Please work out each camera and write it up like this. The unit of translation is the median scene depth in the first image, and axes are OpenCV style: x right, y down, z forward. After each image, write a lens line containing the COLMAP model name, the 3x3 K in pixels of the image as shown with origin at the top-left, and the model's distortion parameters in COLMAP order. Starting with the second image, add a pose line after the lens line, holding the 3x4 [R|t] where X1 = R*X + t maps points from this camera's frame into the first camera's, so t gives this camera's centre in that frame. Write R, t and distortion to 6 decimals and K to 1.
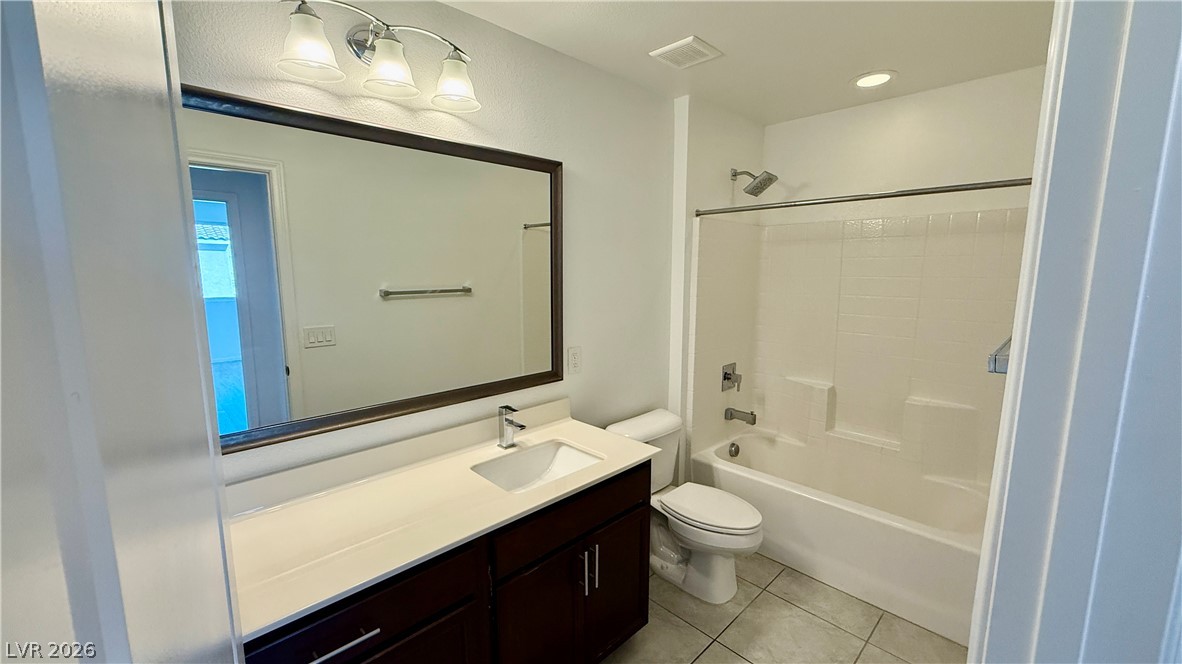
lens RADIAL K [[465.9, 0, 580.8], [0, 465.9, 343.1], [0, 0, 1]] dist [0.006391, 0.000063]
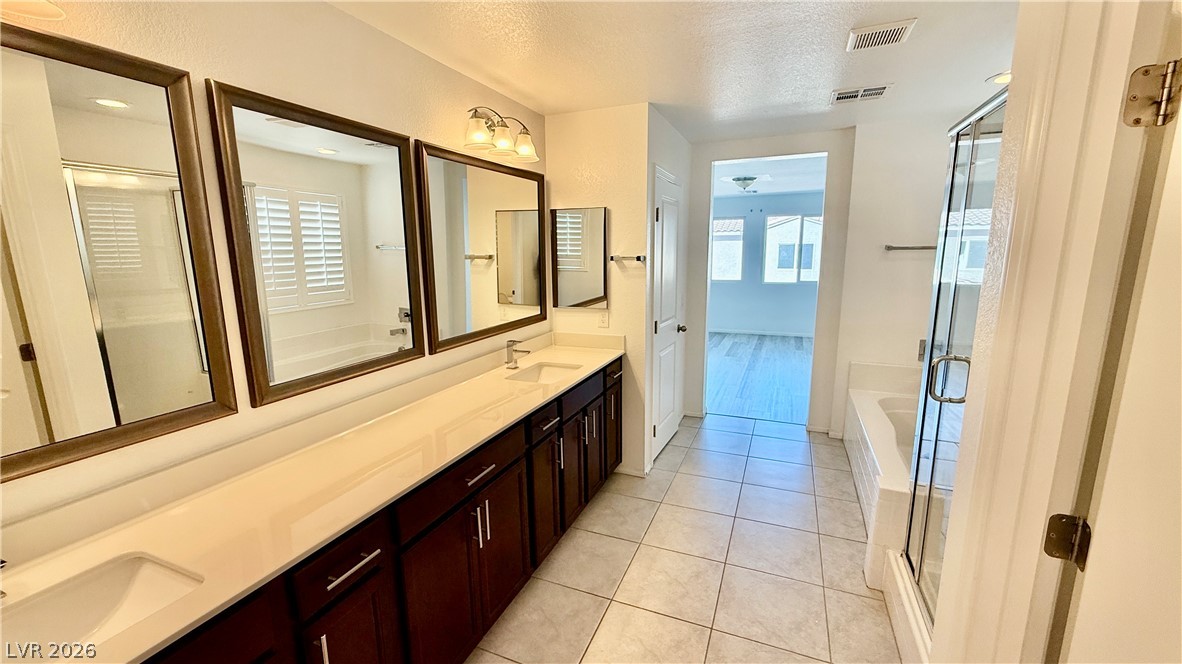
lens RADIAL K [[465.9, 0, 597.1], [0, 465.9, 331.2], [0, 0, 1]] dist [0.006391, 0.000063]
pose [[0.925387, -0.083371, 0.369741, -0.252803], [0.072664, 0.996437, 0.042819, 0.036397], [-0.371994, -0.012757, 0.928148, -0.249530]]
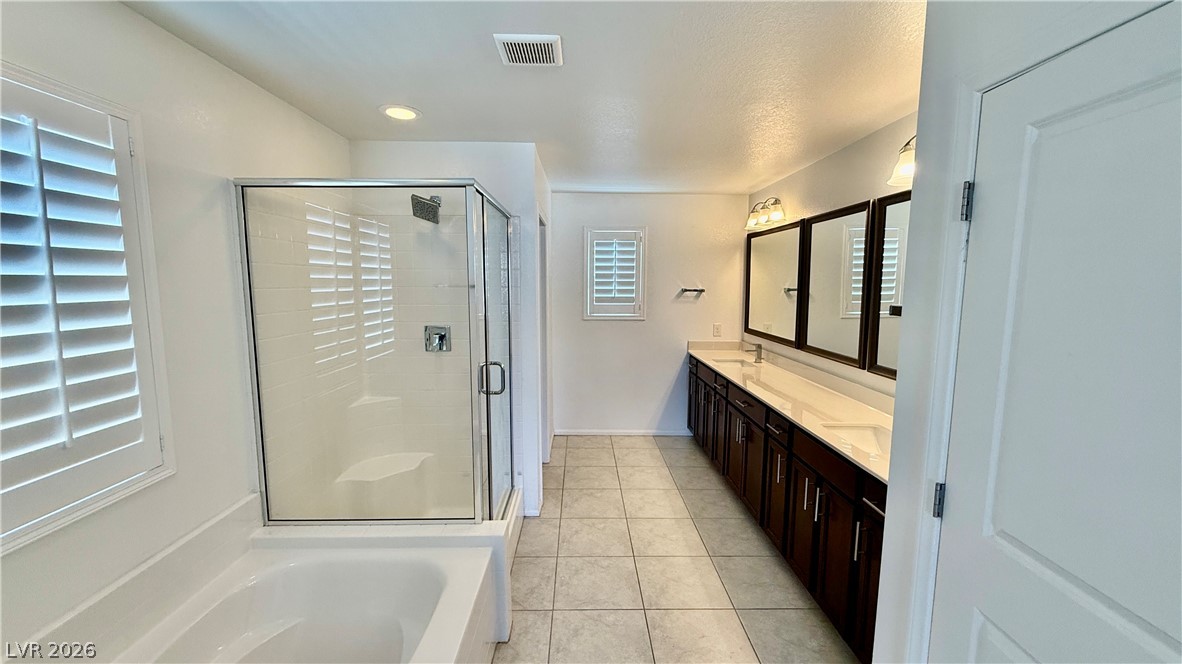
lens RADIAL K [[465.9, 0, 591.9], [0, 465.9, 335.8], [0, 0, 1]] dist [0.006391, 0.000063]
pose [[-0.710122, 0.079369, -0.699591, 4.669072], [-0.096748, 0.973201, 0.208614, -0.712249], [0.697400, 0.215826, -0.683412, 4.618669]]
